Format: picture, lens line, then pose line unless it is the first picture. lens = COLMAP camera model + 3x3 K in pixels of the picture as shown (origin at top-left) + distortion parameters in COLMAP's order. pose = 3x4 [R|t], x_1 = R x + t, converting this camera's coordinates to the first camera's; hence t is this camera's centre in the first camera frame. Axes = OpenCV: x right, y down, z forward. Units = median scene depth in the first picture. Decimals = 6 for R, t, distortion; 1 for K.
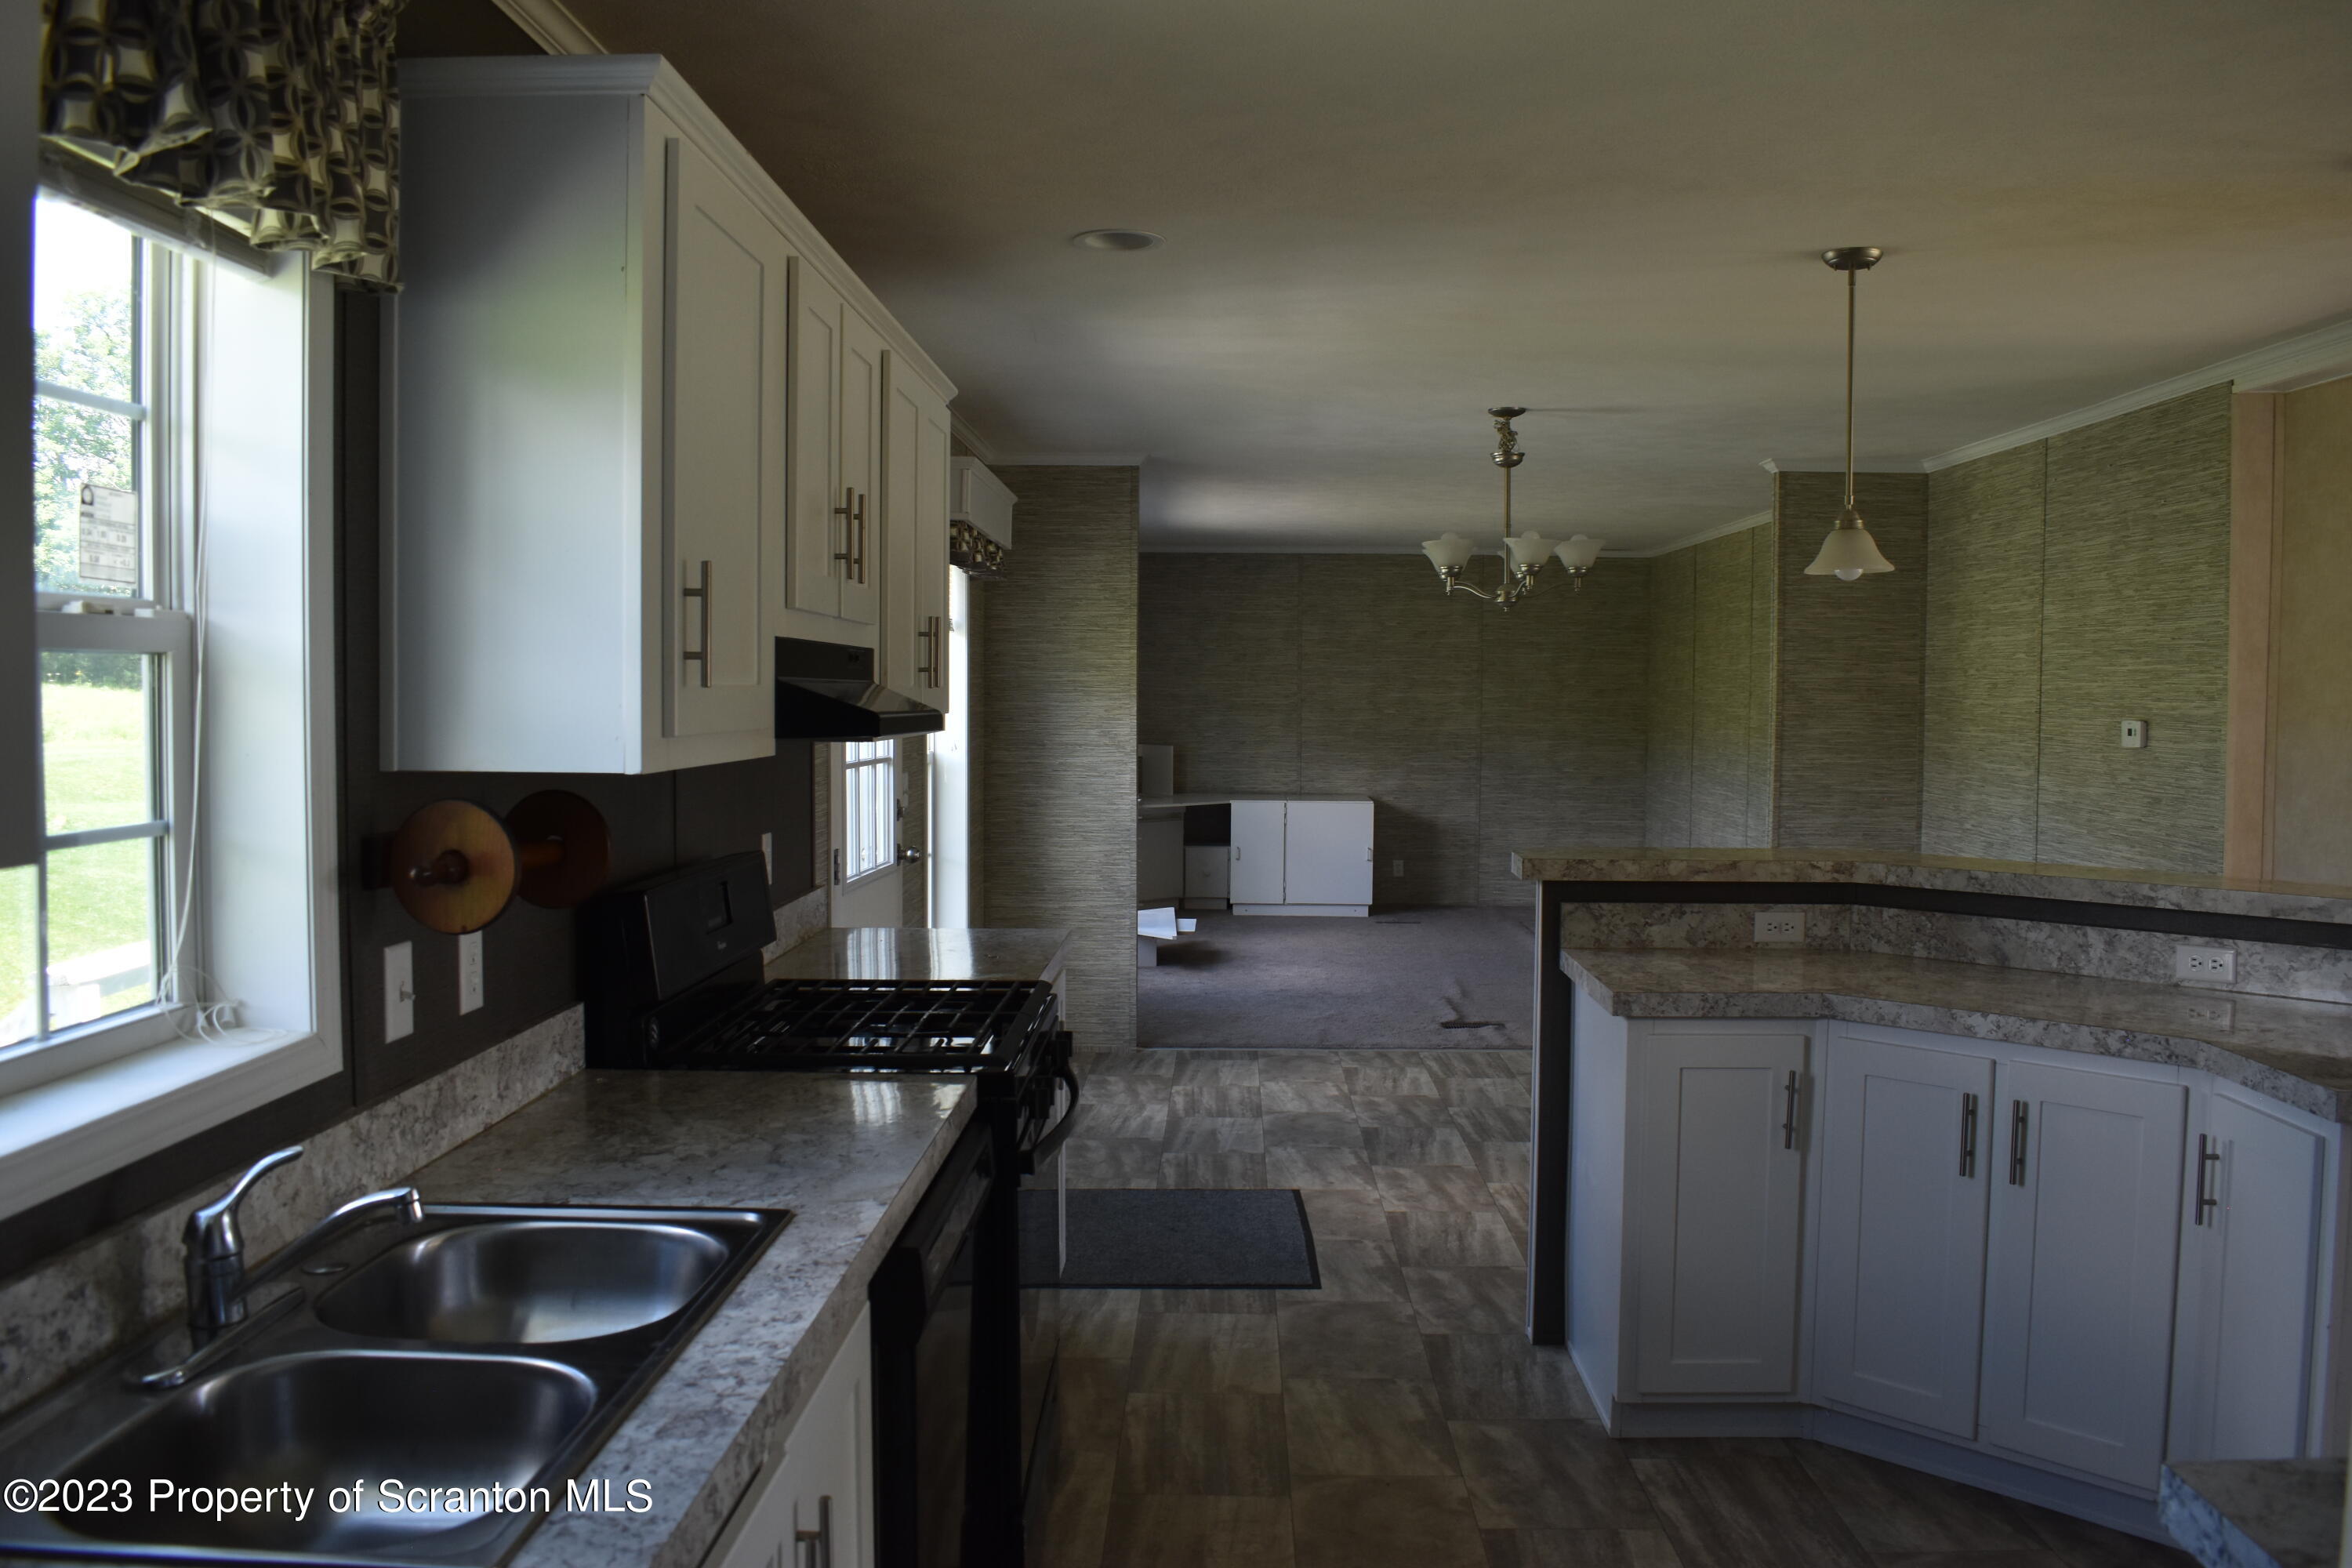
lens RADIAL K [[1825.5, 0, 1188.4], [0, 1825.5, 771.0], [0, 0, 1]] dist [-0.097059, 0.016376]
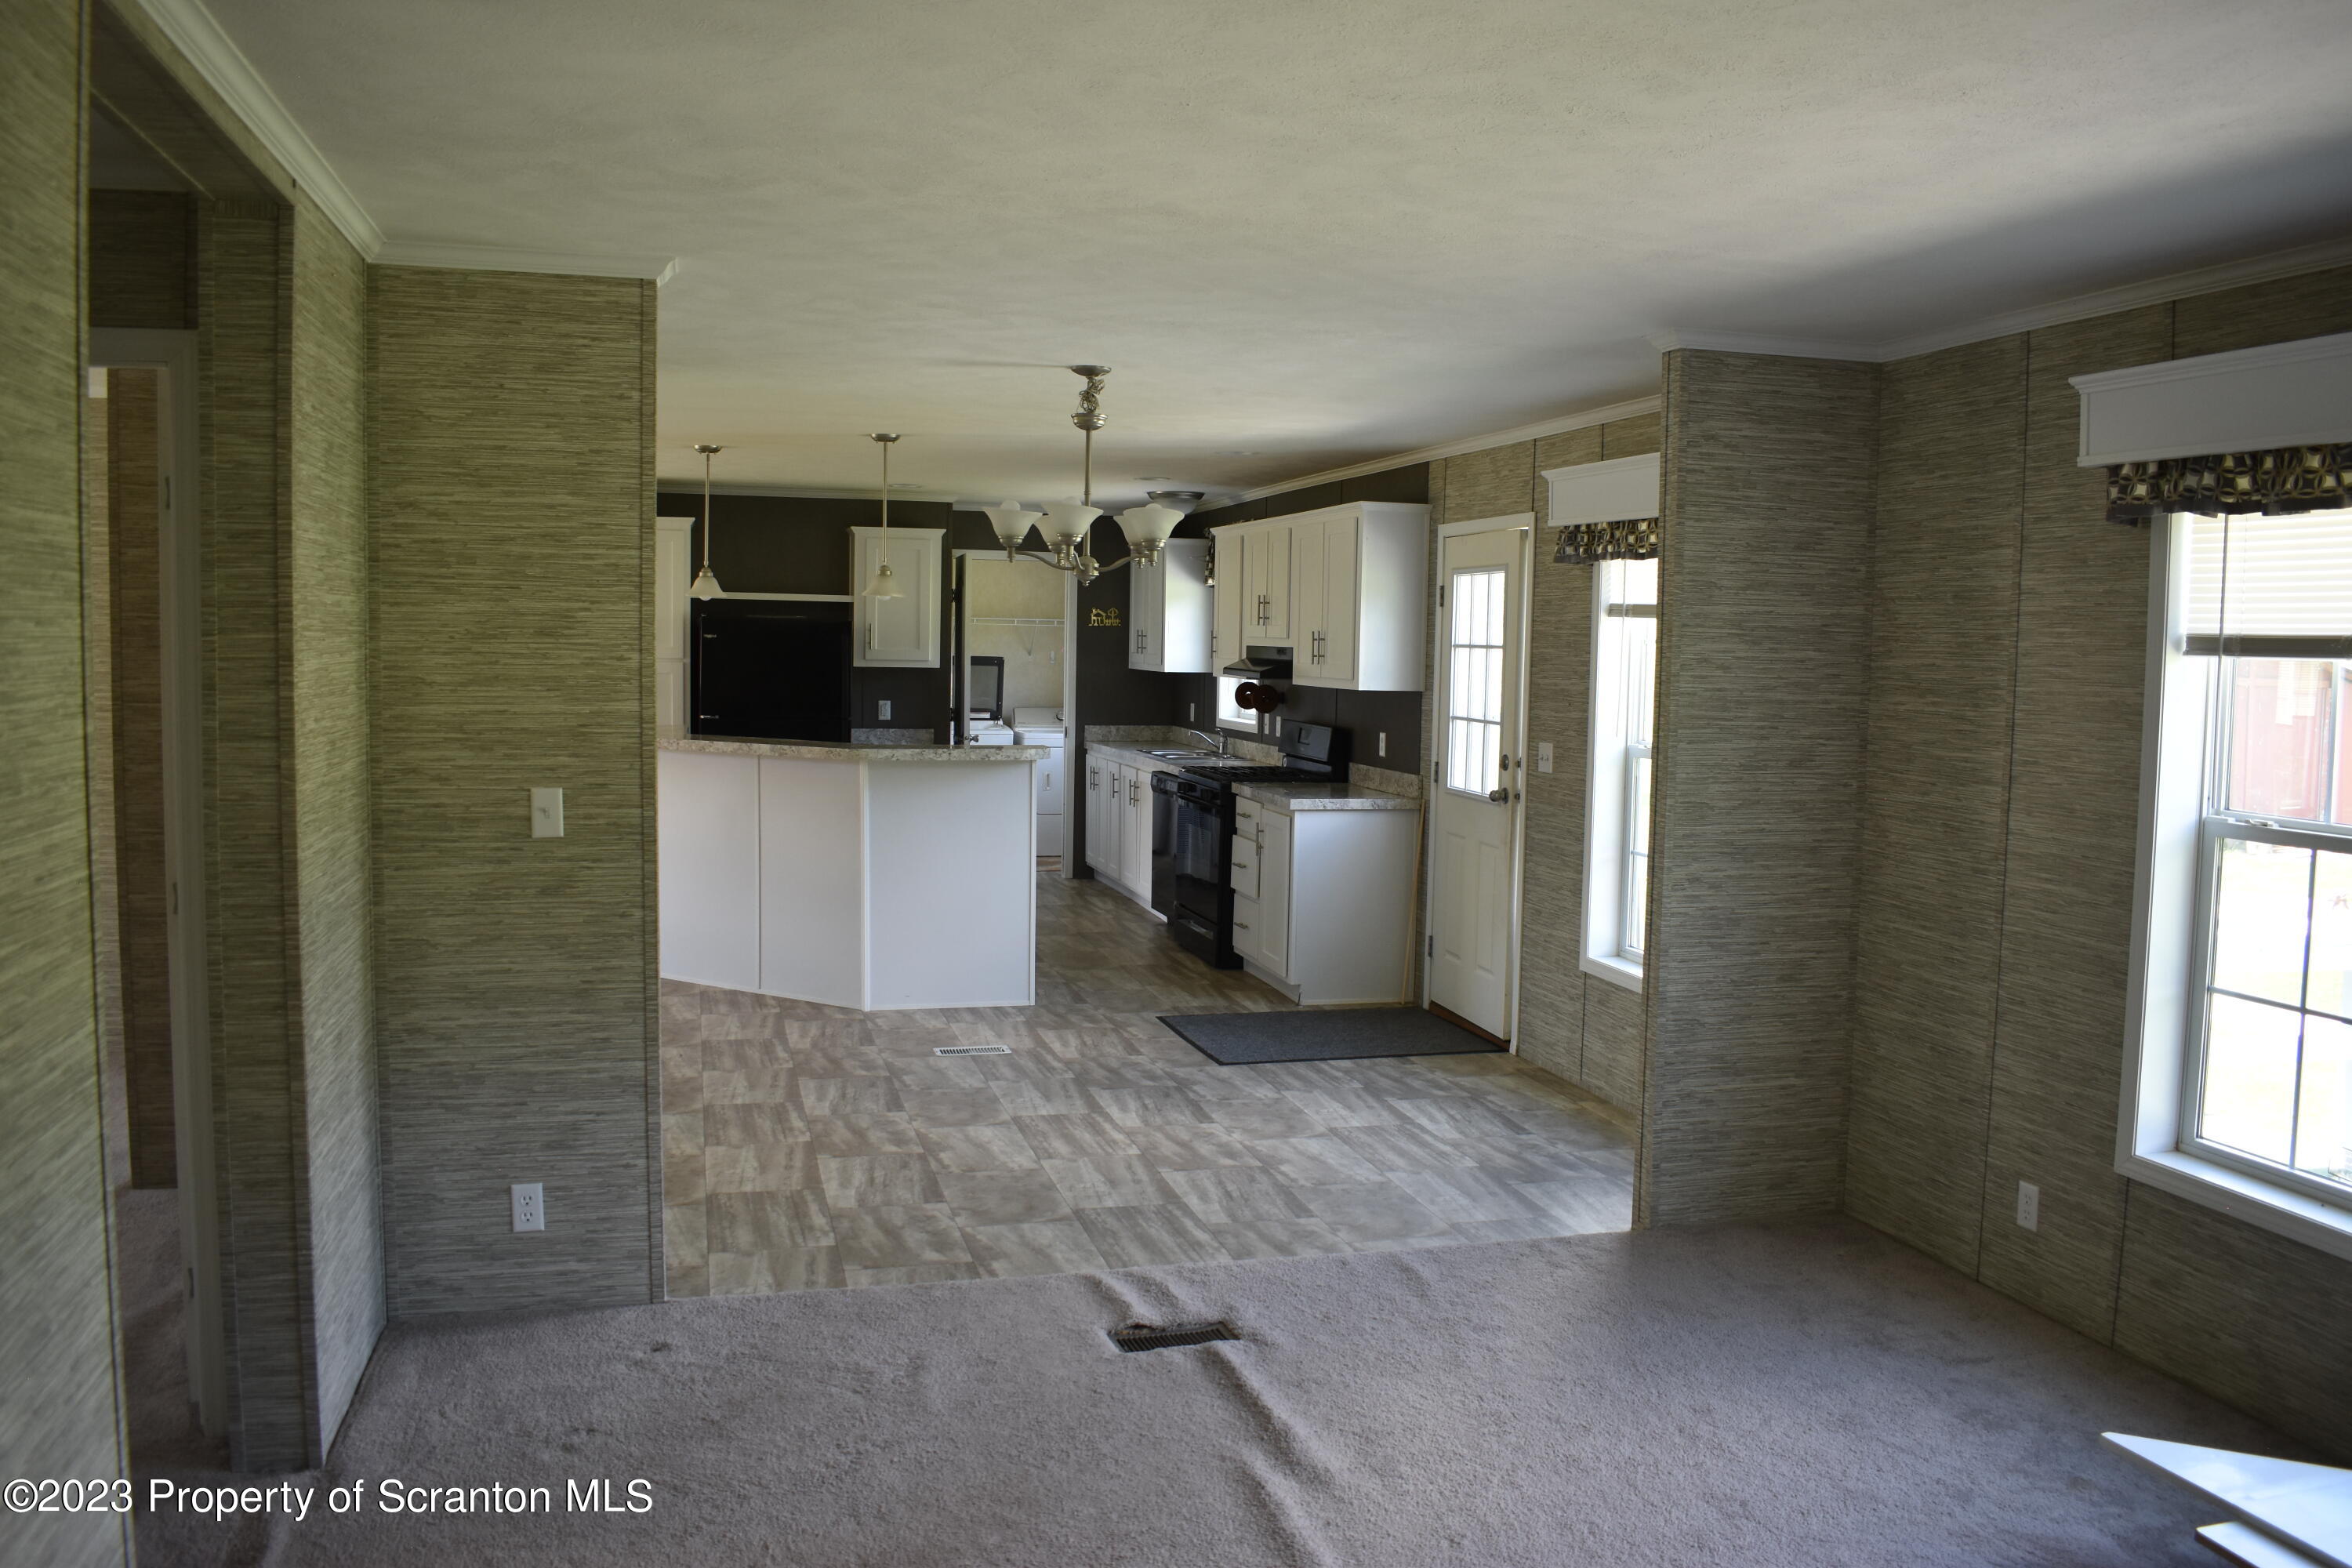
lens RADIAL K [[1825.5, 0, 1187.0], [0, 1825.5, 777.6], [0, 0, 1]] dist [-0.097059, 0.016376]
pose [[-0.958348, -0.001327, -0.285601, 0.413941], [-0.036737, 0.992254, 0.118665, -0.108862], [0.283232, 0.124215, -0.950973, 2.021527]]
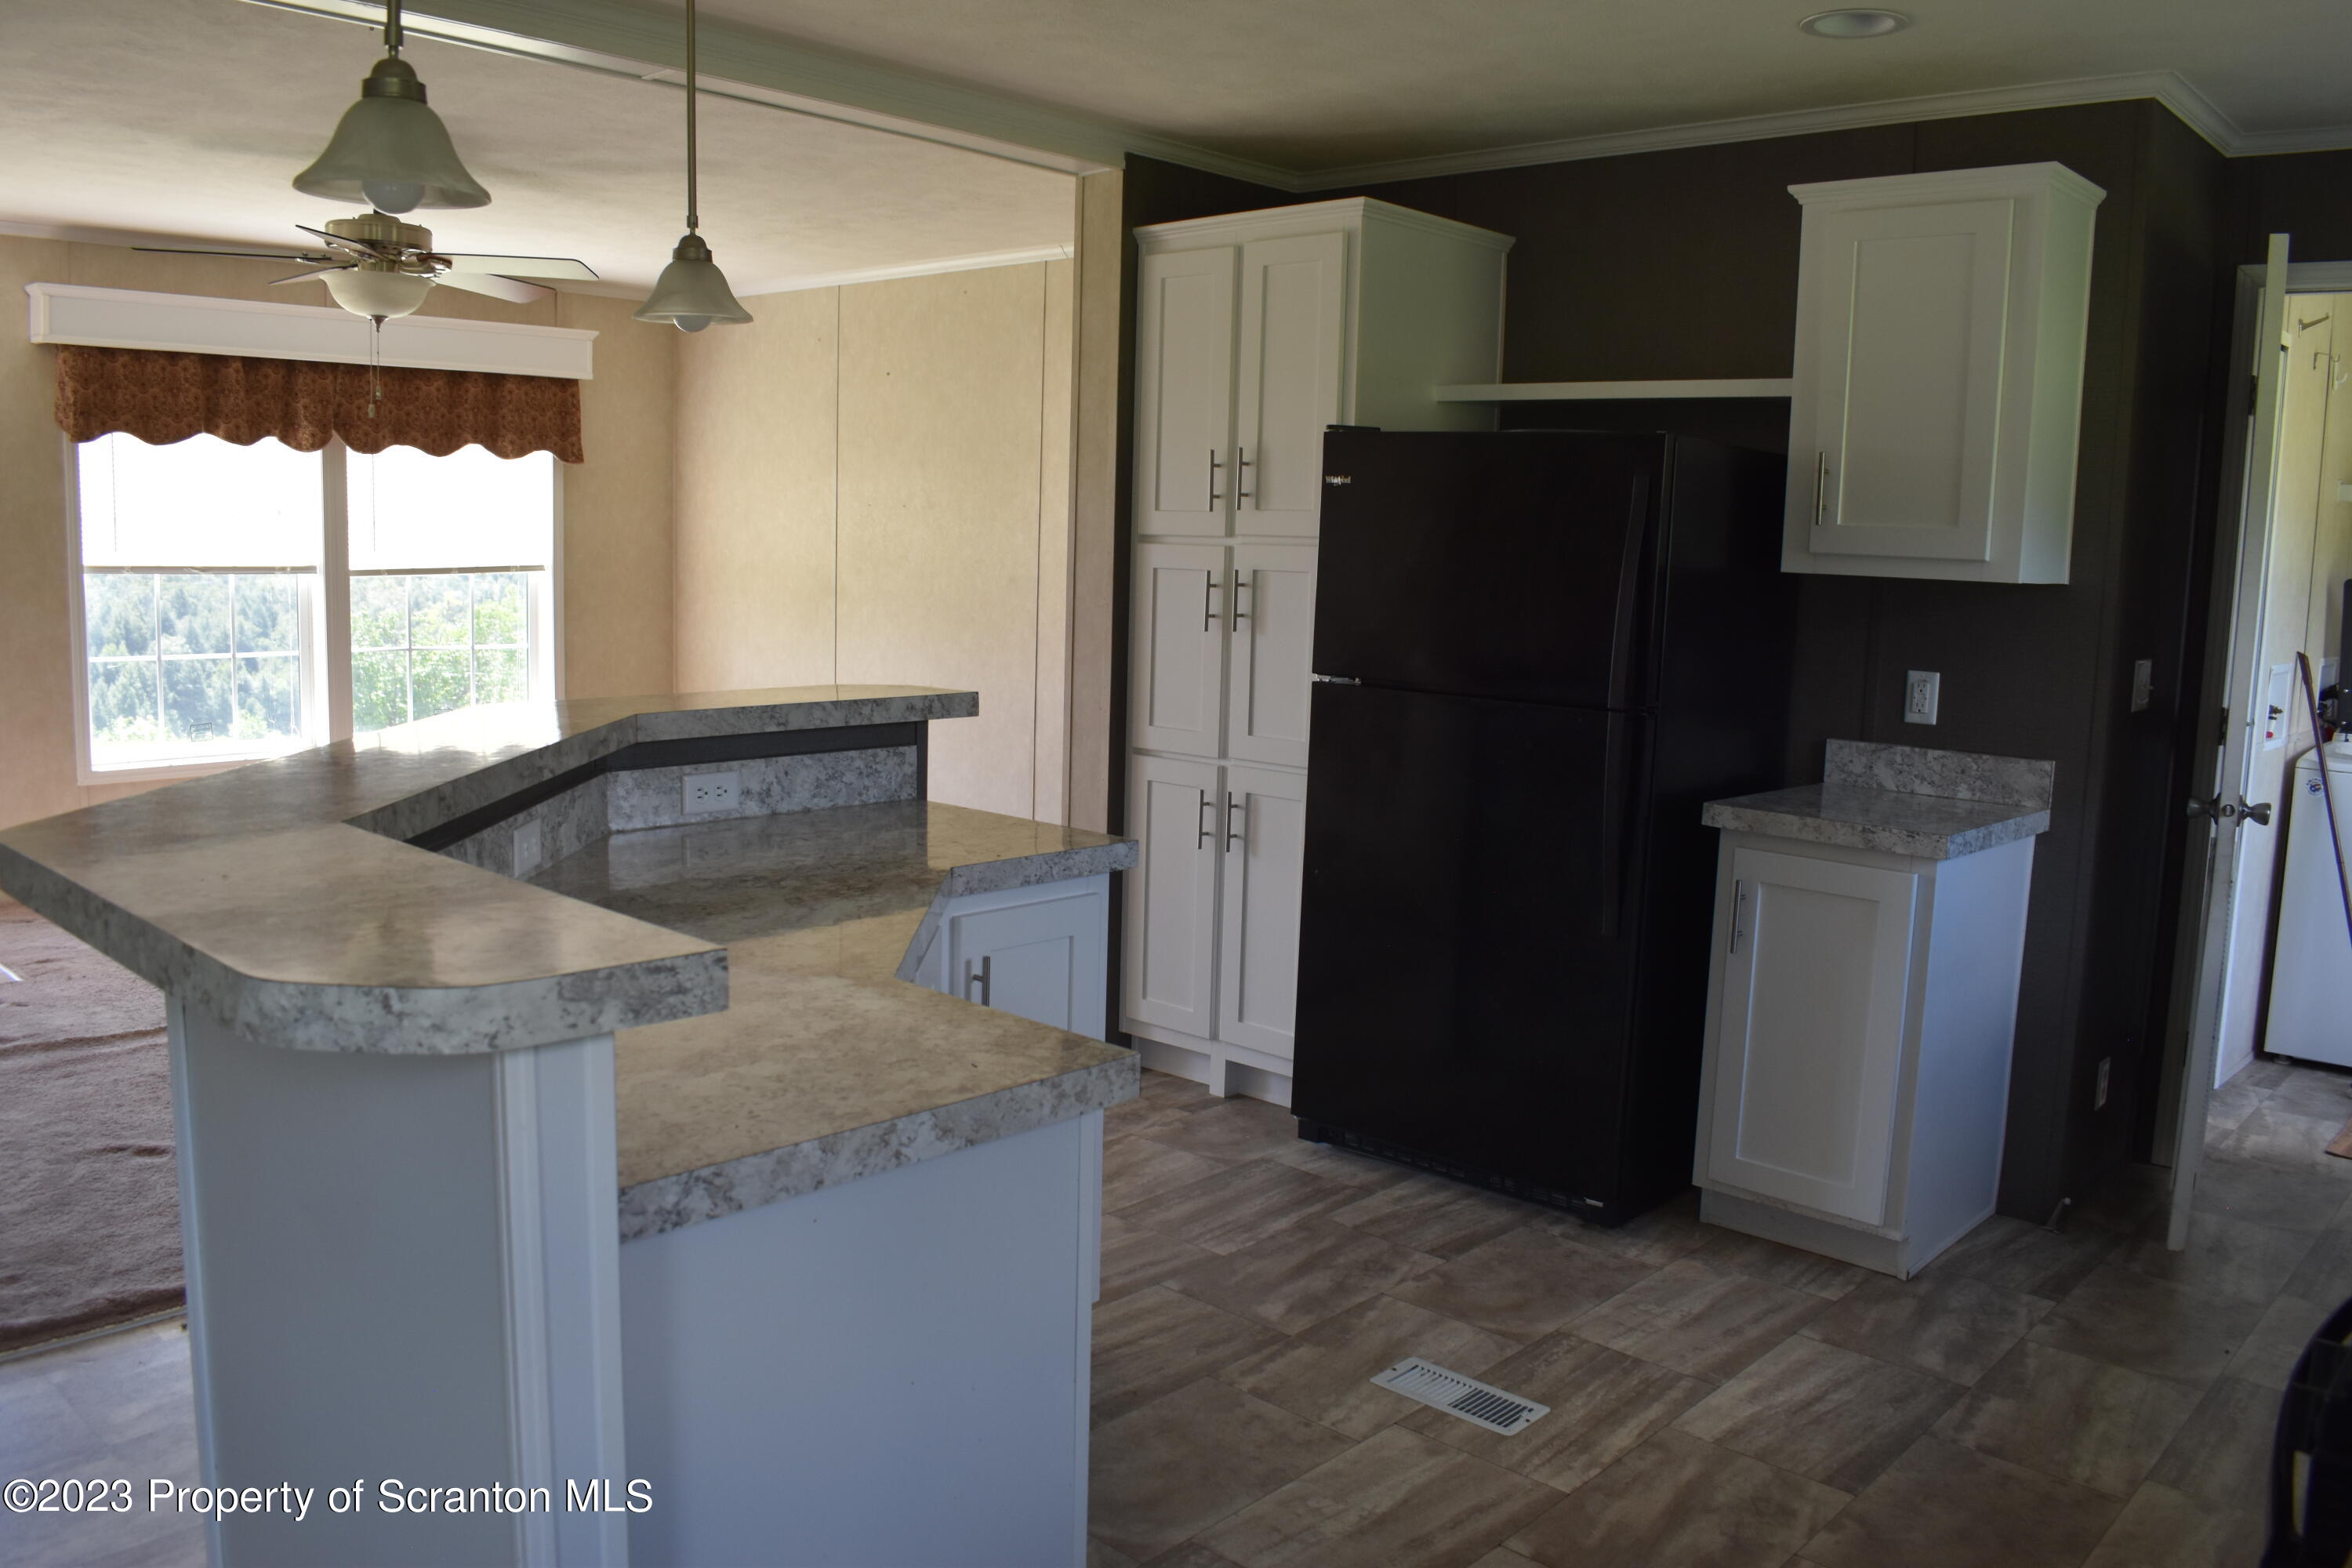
lens RADIAL K [[1825.5, 0, 1190.9], [0, 1825.5, 777.1], [0, 0, 1]] dist [-0.097059, 0.016376]
pose [[-0.752031, -0.114474, 0.649111, -0.065928], [-0.003358, 0.985456, 0.169899, -0.027857], [-0.659119, 0.125590, -0.741478, 0.817391]]
